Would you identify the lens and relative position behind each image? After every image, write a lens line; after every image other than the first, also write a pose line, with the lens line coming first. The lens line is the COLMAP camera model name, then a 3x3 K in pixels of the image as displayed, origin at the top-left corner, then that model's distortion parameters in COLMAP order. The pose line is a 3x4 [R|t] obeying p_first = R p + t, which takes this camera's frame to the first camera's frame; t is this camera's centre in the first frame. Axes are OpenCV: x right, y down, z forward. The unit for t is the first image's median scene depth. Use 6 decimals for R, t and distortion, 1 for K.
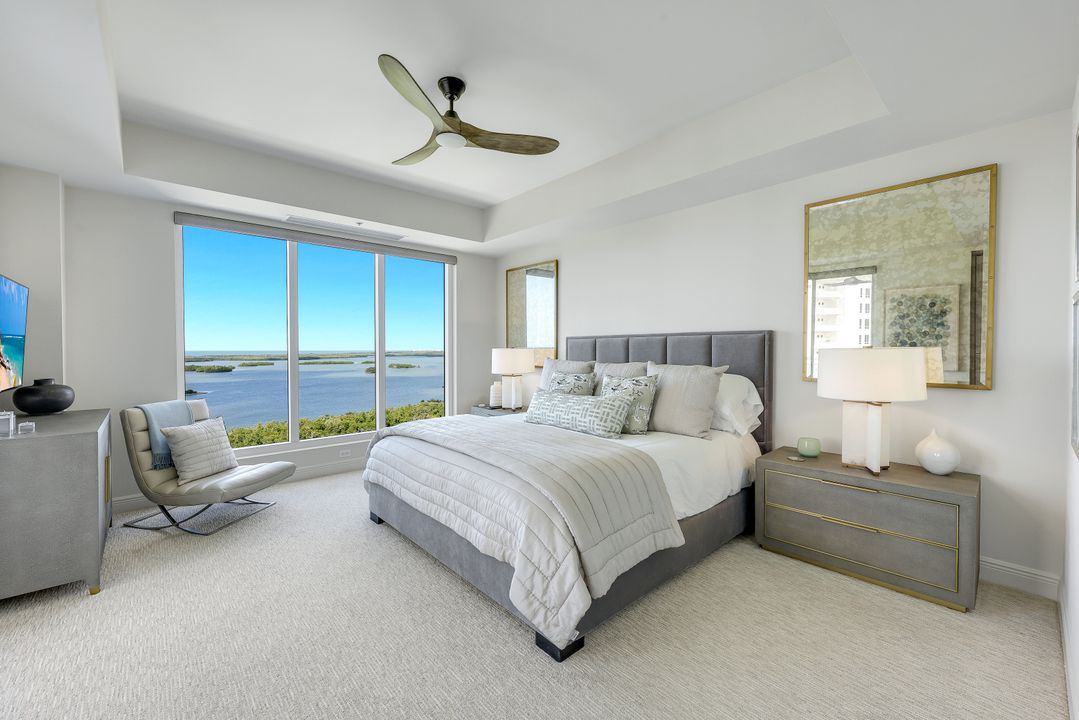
lens RADIAL K [[438.4, 0, 534.4], [0, 438.4, 353.2], [0, 0, 1]] dist [0.006004, 0.000042]
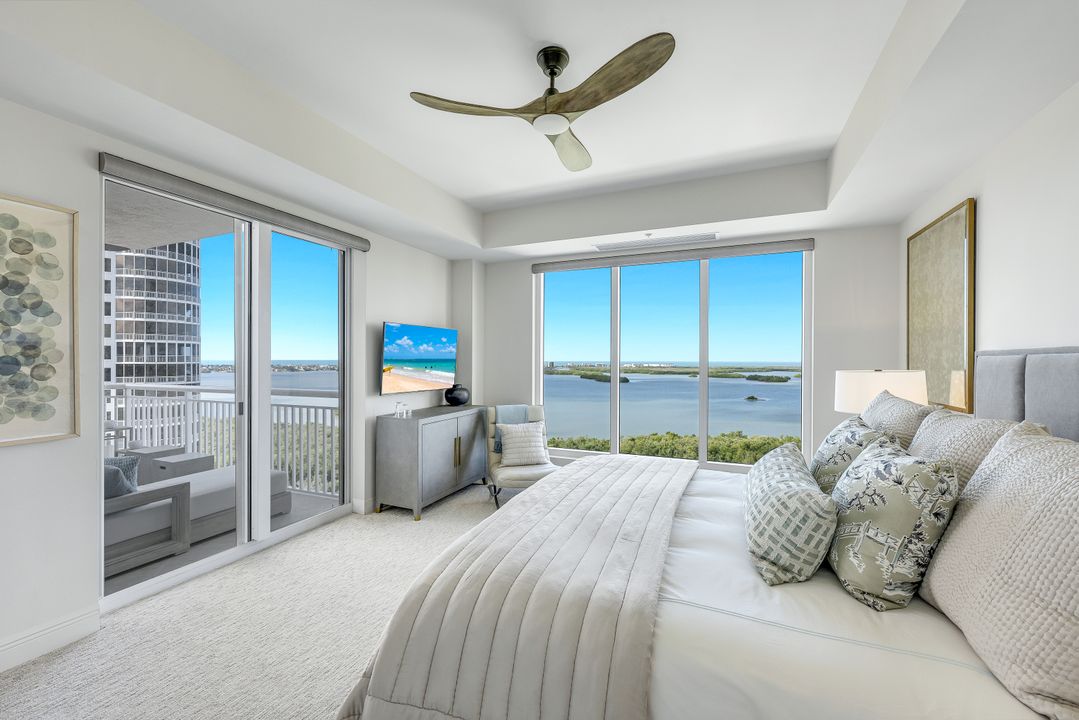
lens RADIAL K [[431.2, 0, 531.8], [0, 431.2, 359.9], [0, 0, 1]] dist [-0.002765, 0.001643]
pose [[0.417457, 0.001628, -0.908695, 0.386768], [-0.013155, 0.999904, -0.004252, -0.024179], [0.908602, 0.013728, 0.417438, 0.451685]]
